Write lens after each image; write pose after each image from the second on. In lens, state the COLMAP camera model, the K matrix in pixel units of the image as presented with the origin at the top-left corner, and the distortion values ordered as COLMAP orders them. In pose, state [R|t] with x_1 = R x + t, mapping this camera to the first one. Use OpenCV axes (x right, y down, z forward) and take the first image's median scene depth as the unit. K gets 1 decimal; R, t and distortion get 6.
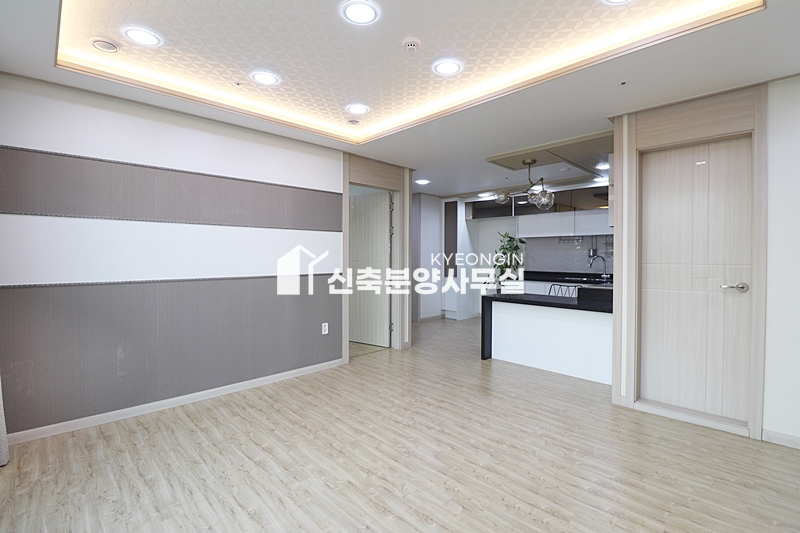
lens RADIAL K [[367.3, 0, 410.6], [0, 367.3, 260.8], [0, 0, 1]] dist [-0.006666, -0.008941]
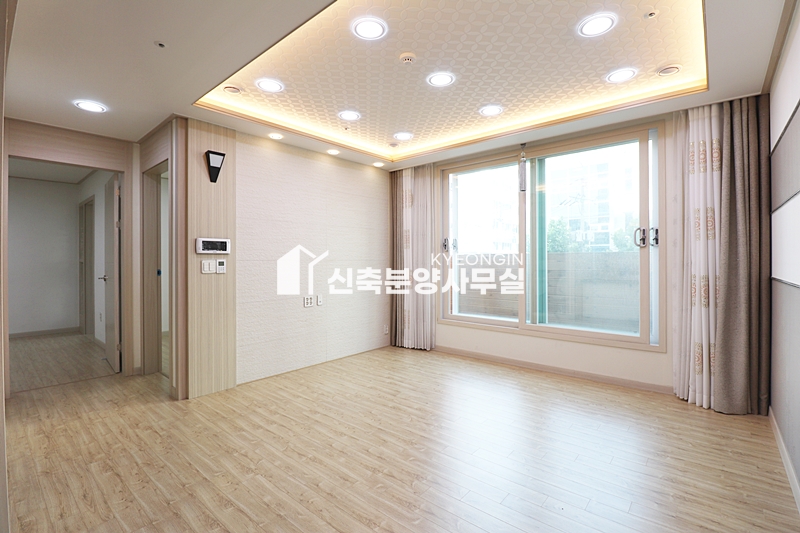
lens RADIAL K [[367.3, 0, 405.1], [0, 367.3, 260.0], [0, 0, 1]] dist [-0.006666, -0.008941]
pose [[-0.997347, 0.000767, -0.072796, 0.072595], [-0.000208, 0.999910, 0.013381, -0.000761], [0.072800, 0.013361, -0.997257, 1.671522]]
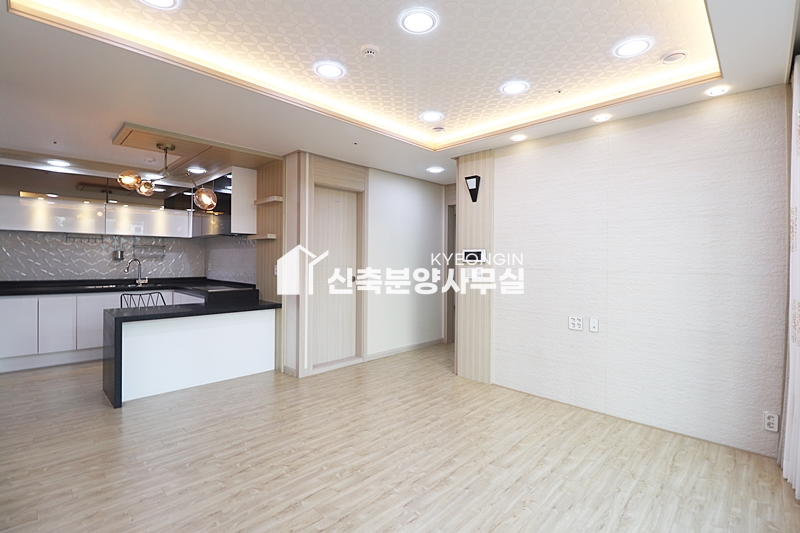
lens RADIAL K [[367.3, 0, 404.4], [0, 367.3, 260.8], [0, 0, 1]] dist [-0.006666, -0.008941]
pose [[-0.010325, -0.002984, 0.999942, -0.793417], [0.004840, 0.999984, 0.003034, -0.016722], [-0.999935, 0.004871, -0.010310, 0.728319]]
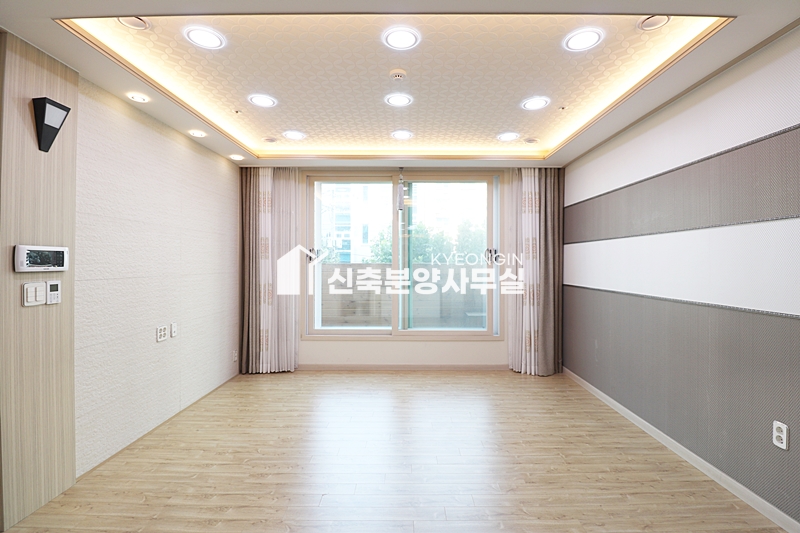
lens RADIAL K [[367.3, 0, 405.3], [0, 367.3, 259.7], [0, 0, 1]] dist [-0.006666, -0.008941]
pose [[-0.715260, -0.008939, -0.698802, 0.587740], [-0.013046, 0.999915, 0.000562, -0.037285], [0.698737, 0.009519, -0.715315, 1.423938]]
